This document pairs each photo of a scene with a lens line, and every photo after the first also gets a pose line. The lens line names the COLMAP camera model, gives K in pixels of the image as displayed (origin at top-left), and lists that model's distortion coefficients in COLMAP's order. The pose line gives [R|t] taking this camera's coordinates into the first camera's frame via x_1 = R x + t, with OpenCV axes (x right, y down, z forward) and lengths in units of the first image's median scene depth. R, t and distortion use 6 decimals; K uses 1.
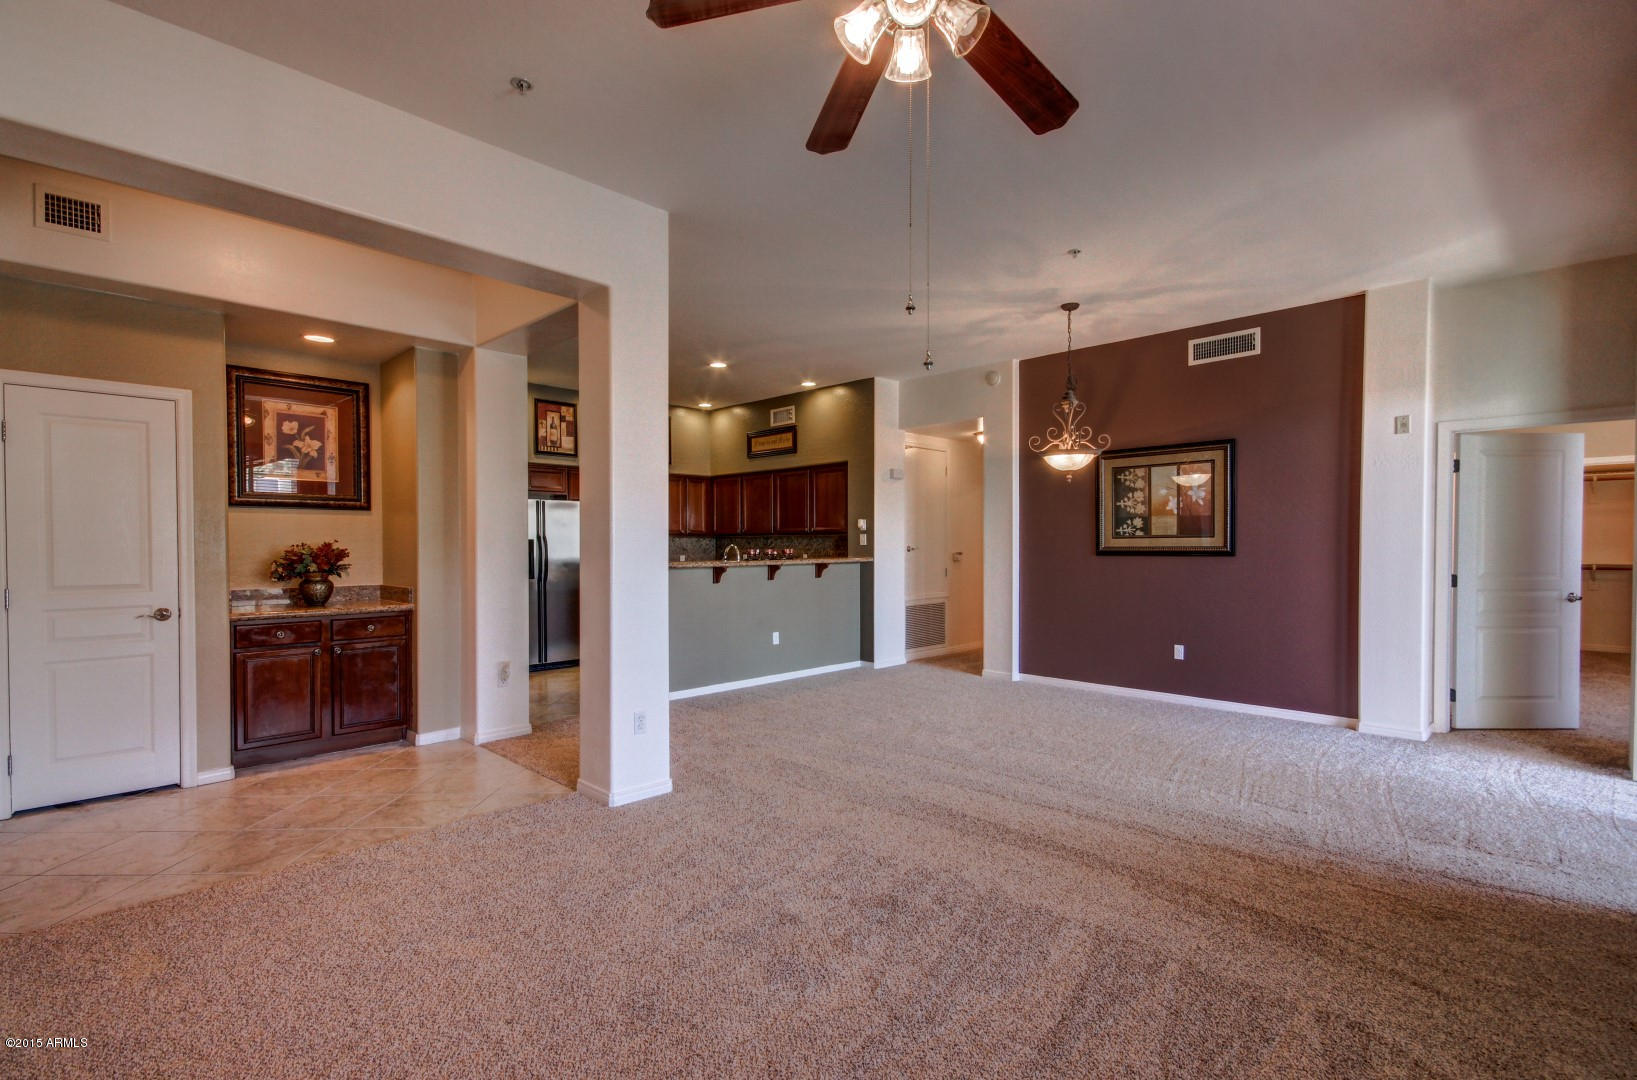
lens RADIAL K [[750.6, 0, 829.4], [0, 750.6, 554.8], [0, 0, 1]] dist [0.016390, -0.000452]
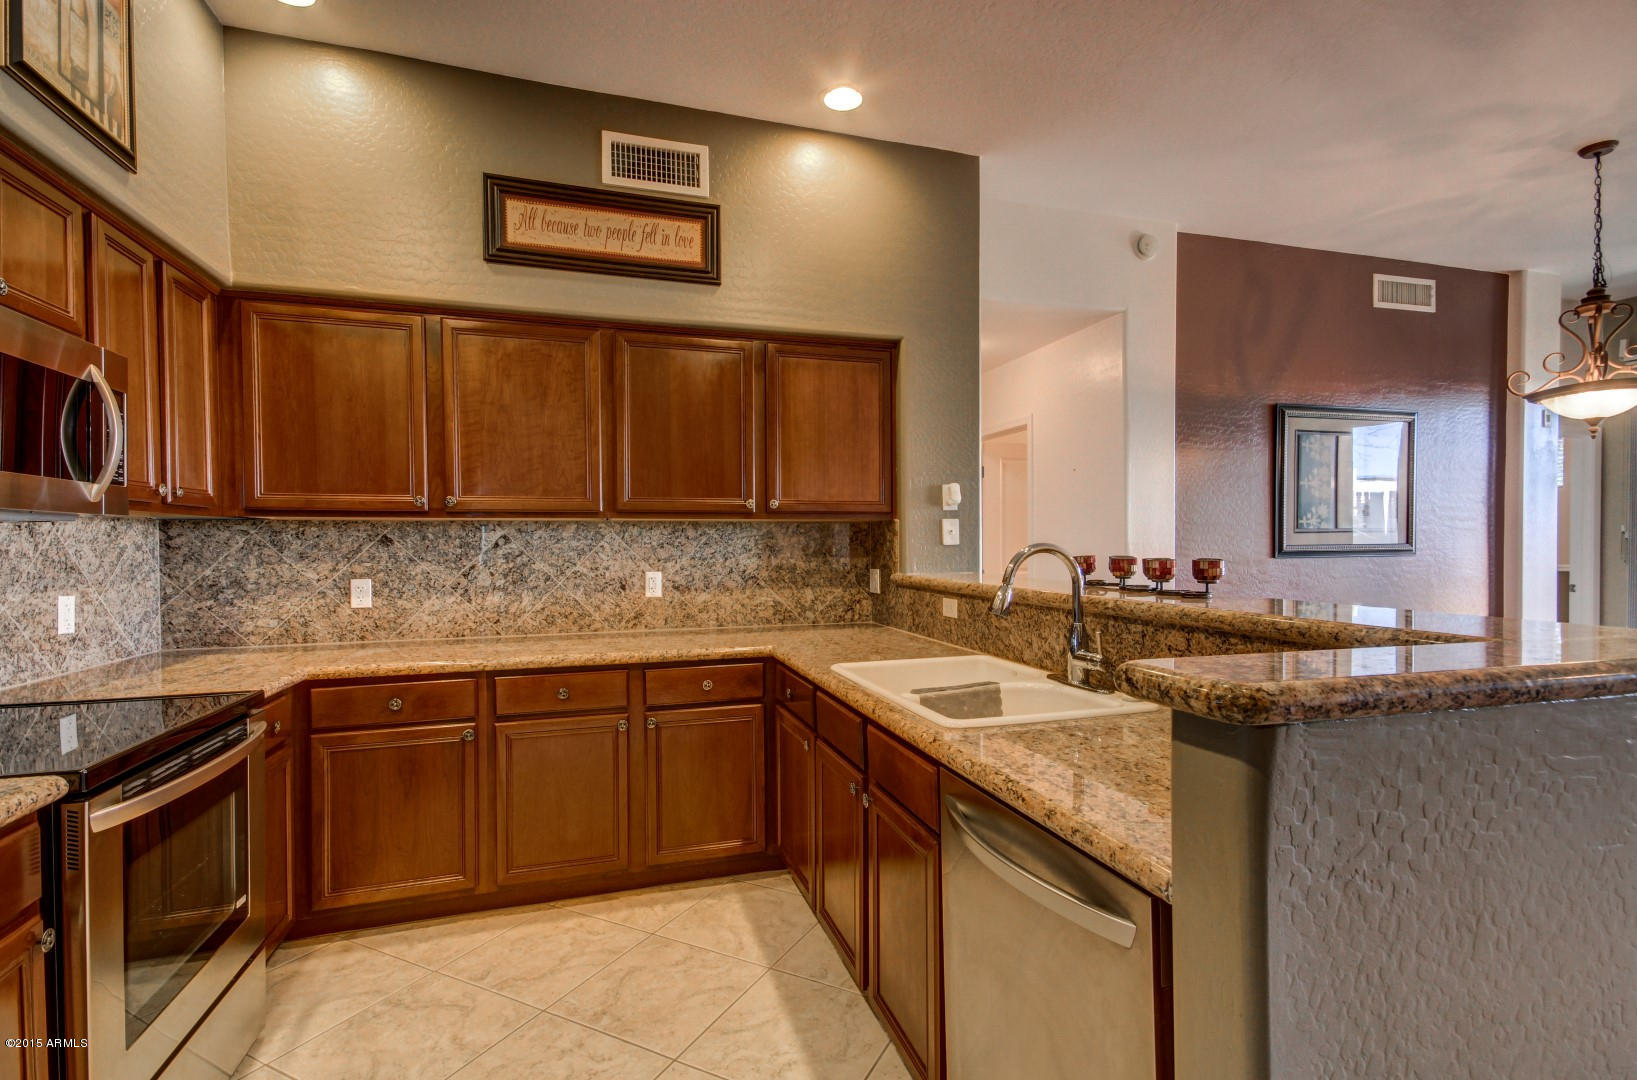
lens RADIAL K [[770.1, 0, 822.2], [0, 770.1, 551.2], [0, 0, 1]] dist [0.024947, -0.000141]
pose [[0.478229, -0.010413, 0.878173, -0.450813], [0.017170, 0.999849, 0.002505, -0.014082], [-0.878067, 0.013880, 0.478336, 1.038351]]
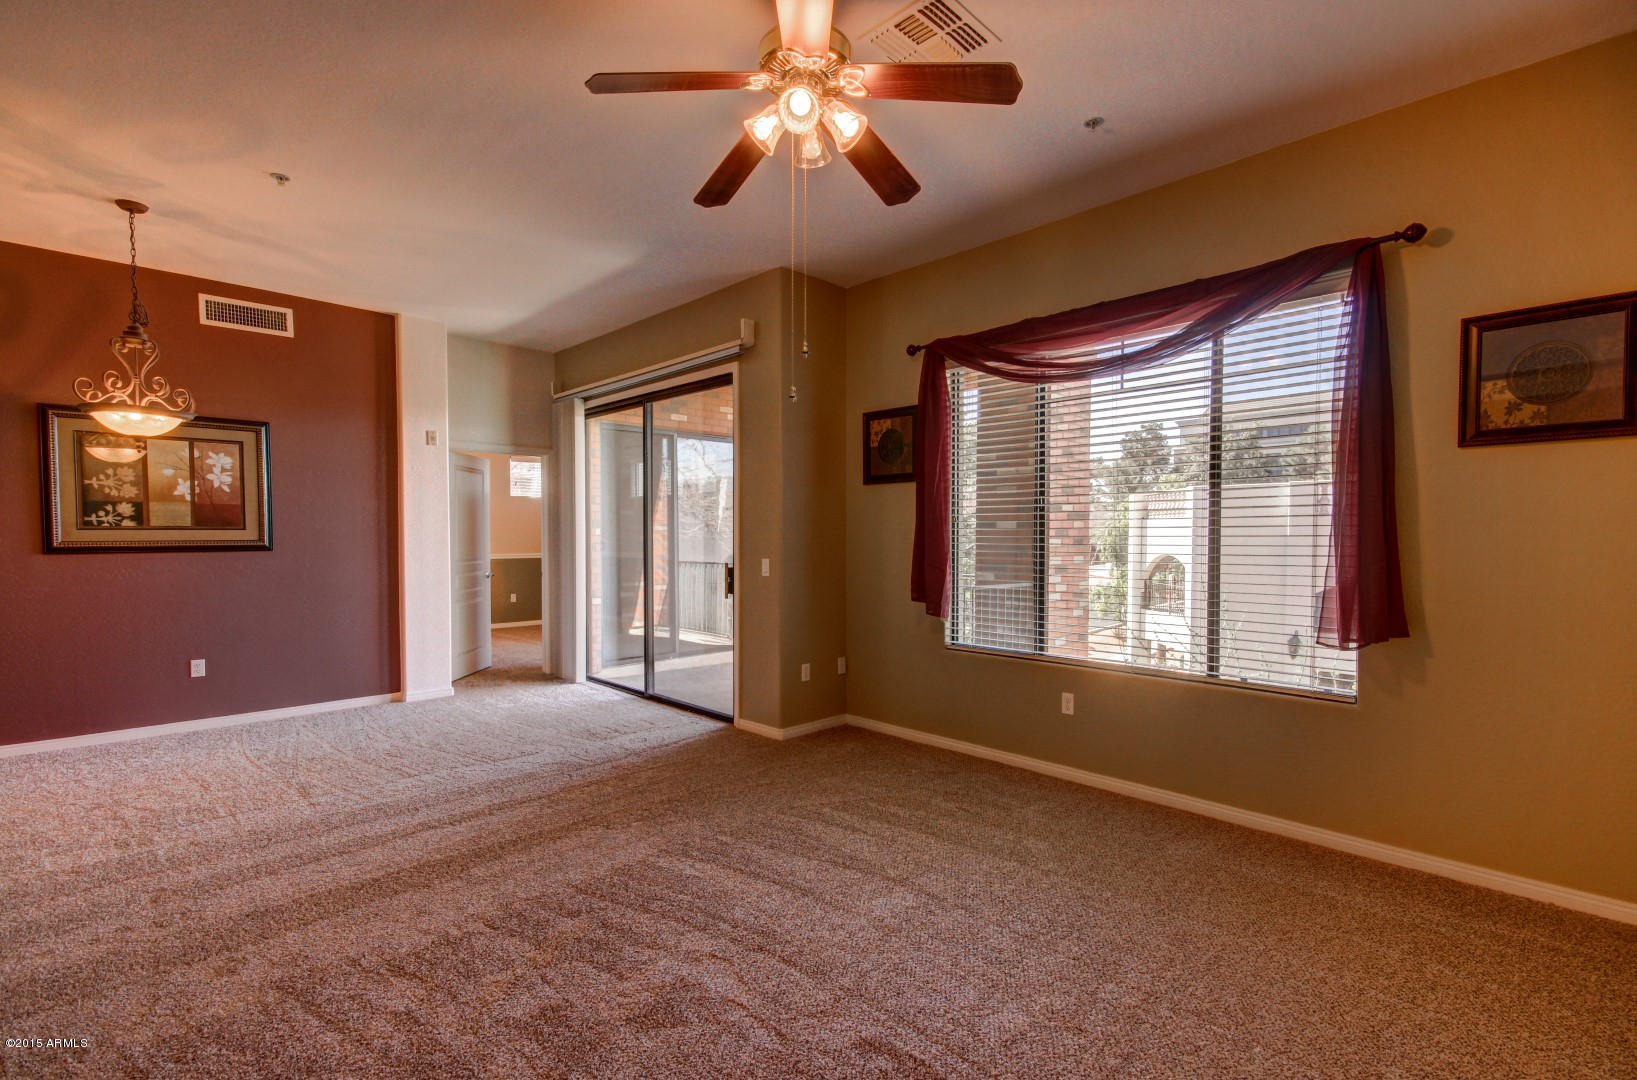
lens RADIAL K [[750.6, 0, 829.4], [0, 750.6, 554.8], [0, 0, 1]] dist [0.016390, -0.000452]
pose [[0.015464, -0.026306, 0.999534, -0.336034], [0.014392, 0.999556, 0.026083, -0.006654], [-0.999777, 0.013982, 0.015836, 0.275752]]
